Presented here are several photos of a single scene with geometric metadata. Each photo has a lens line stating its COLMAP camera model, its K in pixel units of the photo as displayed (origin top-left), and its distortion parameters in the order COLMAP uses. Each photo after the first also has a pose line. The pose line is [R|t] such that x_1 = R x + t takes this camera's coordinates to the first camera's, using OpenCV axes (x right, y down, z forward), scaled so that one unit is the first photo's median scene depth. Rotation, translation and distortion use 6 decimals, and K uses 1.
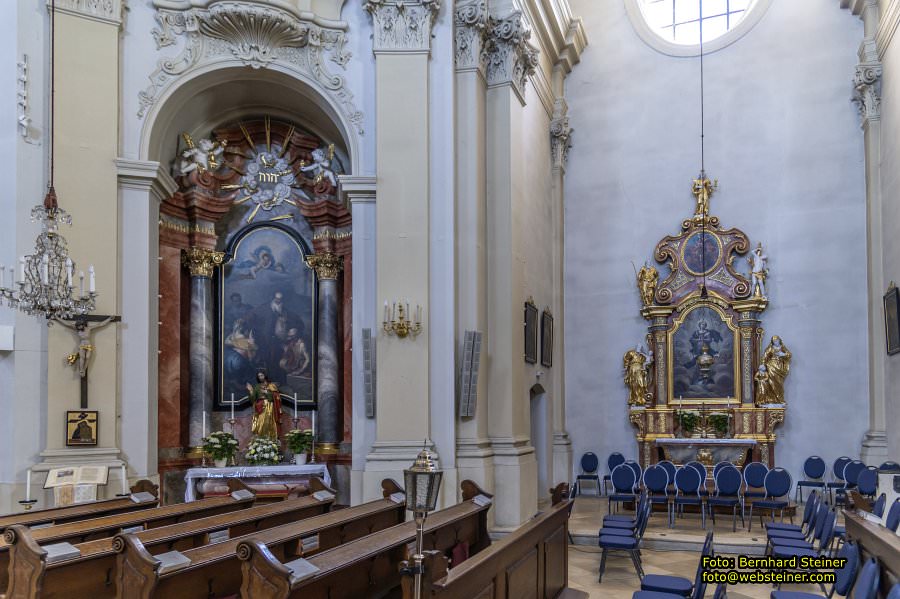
lens RADIAL K [[648.6, 0, 450.1], [0, 648.6, 403.3], [0, 0, 1]] dist [-0.000660, -0.000496]
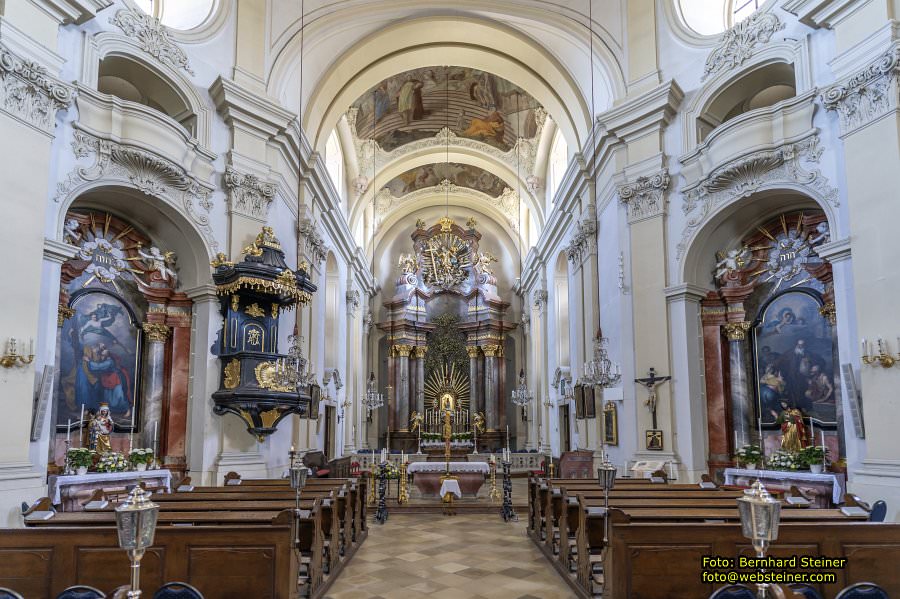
lens RADIAL K [[657.6, 0, 449.7], [0, 657.6, 349.2], [0, 0, 1]] dist [0.029812, 0.001790]
pose [[0.277288, -0.103480, -0.955198, 0.861911], [0.019129, 0.994581, -0.102193, -0.029550], [0.960596, 0.010065, 0.277765, -0.061144]]
